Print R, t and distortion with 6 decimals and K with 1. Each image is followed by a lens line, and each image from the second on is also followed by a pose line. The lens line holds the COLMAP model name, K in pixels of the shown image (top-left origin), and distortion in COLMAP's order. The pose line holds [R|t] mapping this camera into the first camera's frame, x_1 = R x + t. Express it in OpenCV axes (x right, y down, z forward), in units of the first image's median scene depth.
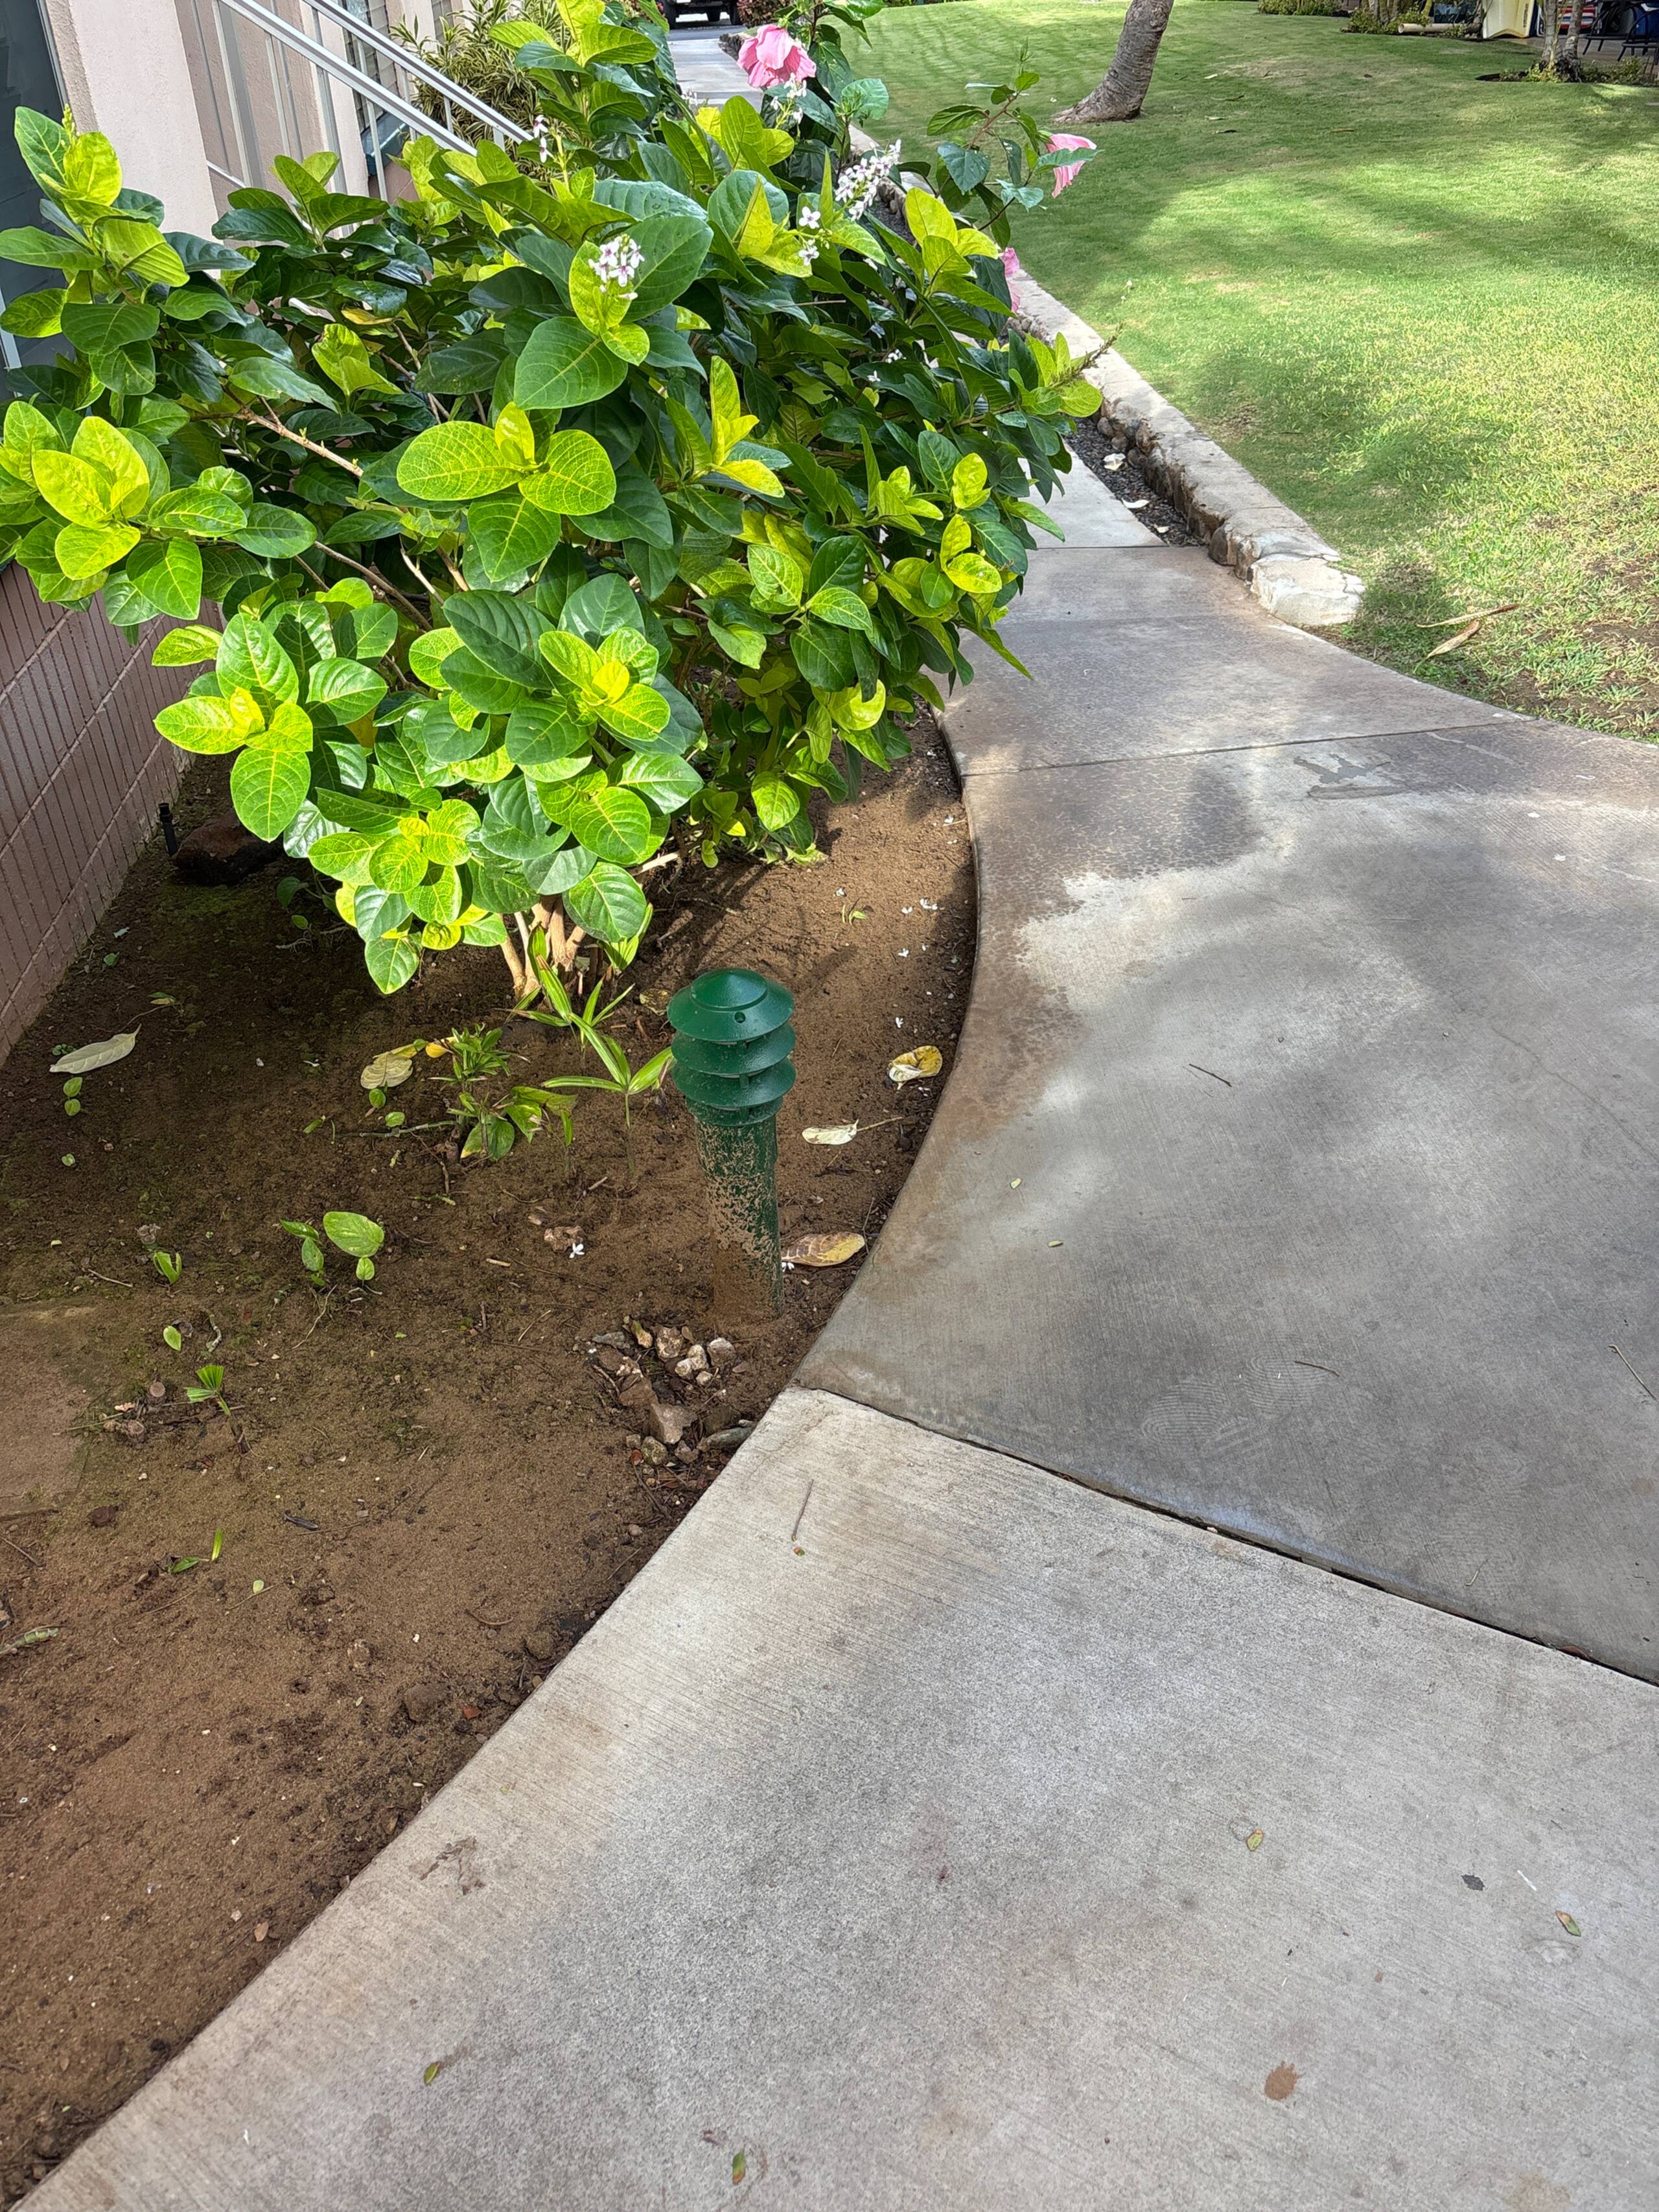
lens RADIAL K [[1633.5, 0, 803.3], [0, 1633.5, 1105.6], [0, 0, 1]] dist [0.020815, -0.008985]
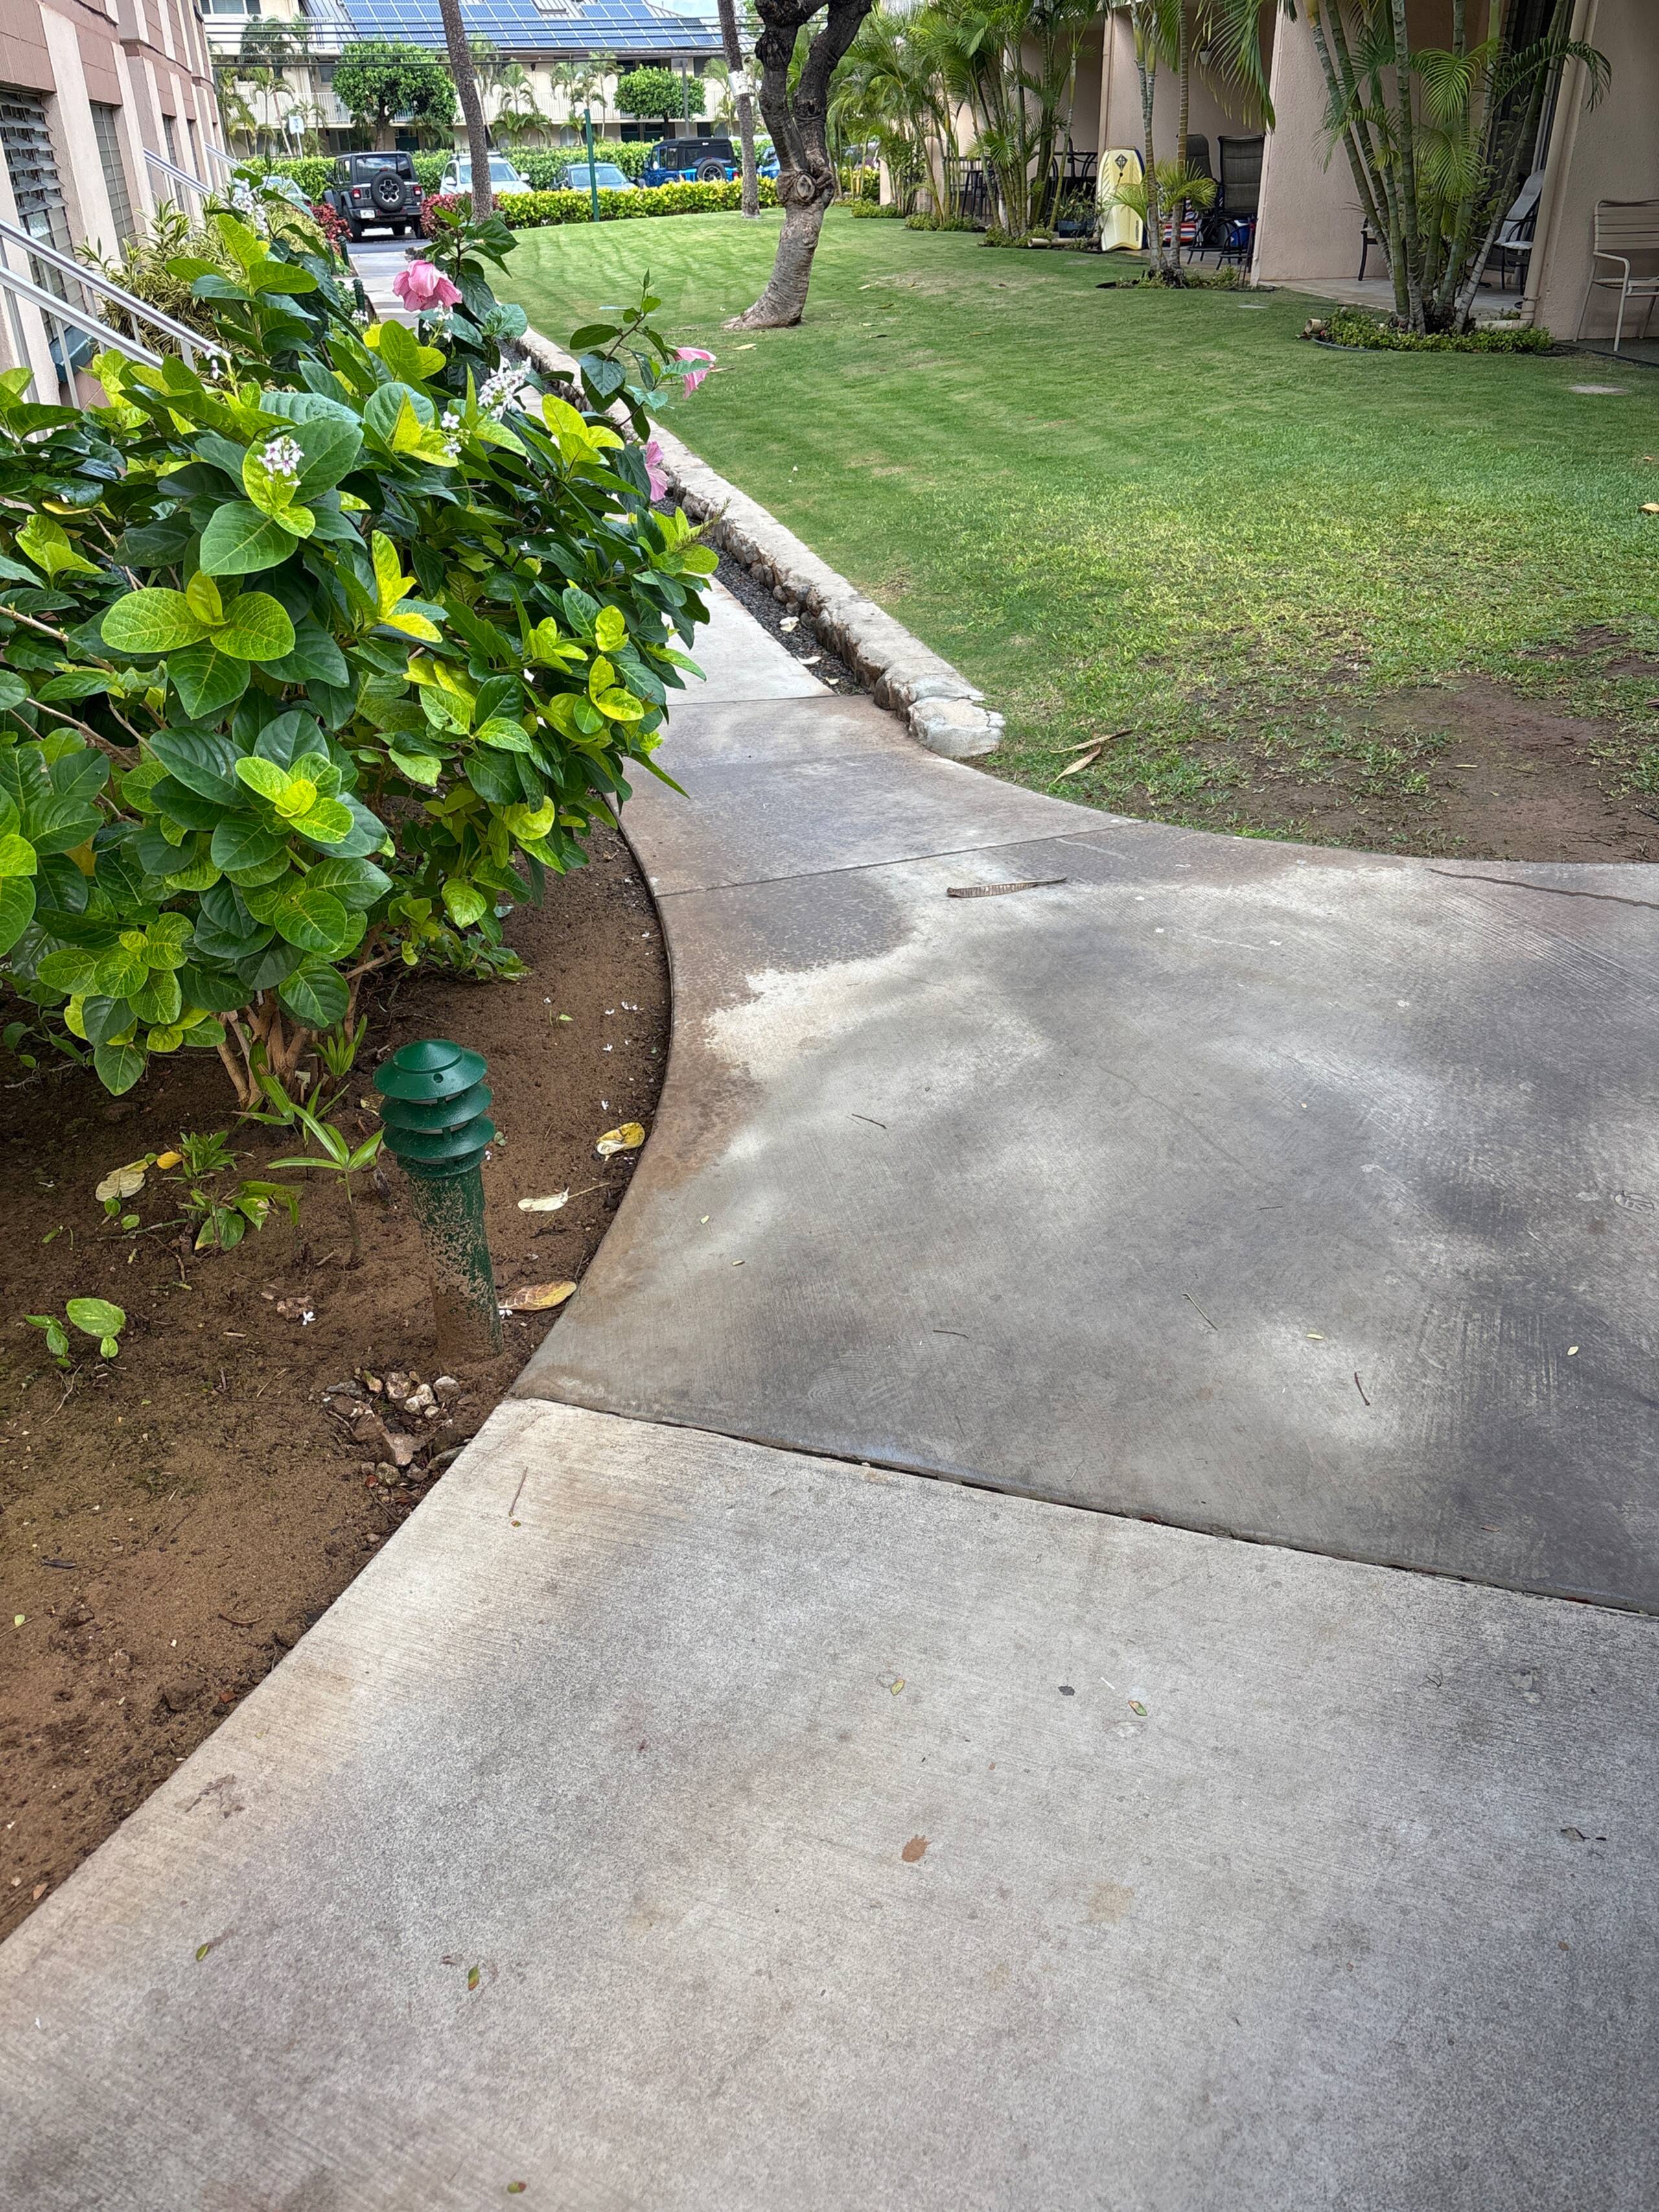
lens RADIAL K [[1691.1, 0, 820.3], [0, 1691.1, 1120.1], [0, 0, 1]] dist [0.021206, -0.016246]
pose [[0.986345, -0.074603, 0.146826, 0.047616], [0.088806, 0.991728, -0.092681, 0.104398], [-0.138697, 0.104455, 0.984811, -0.202994]]
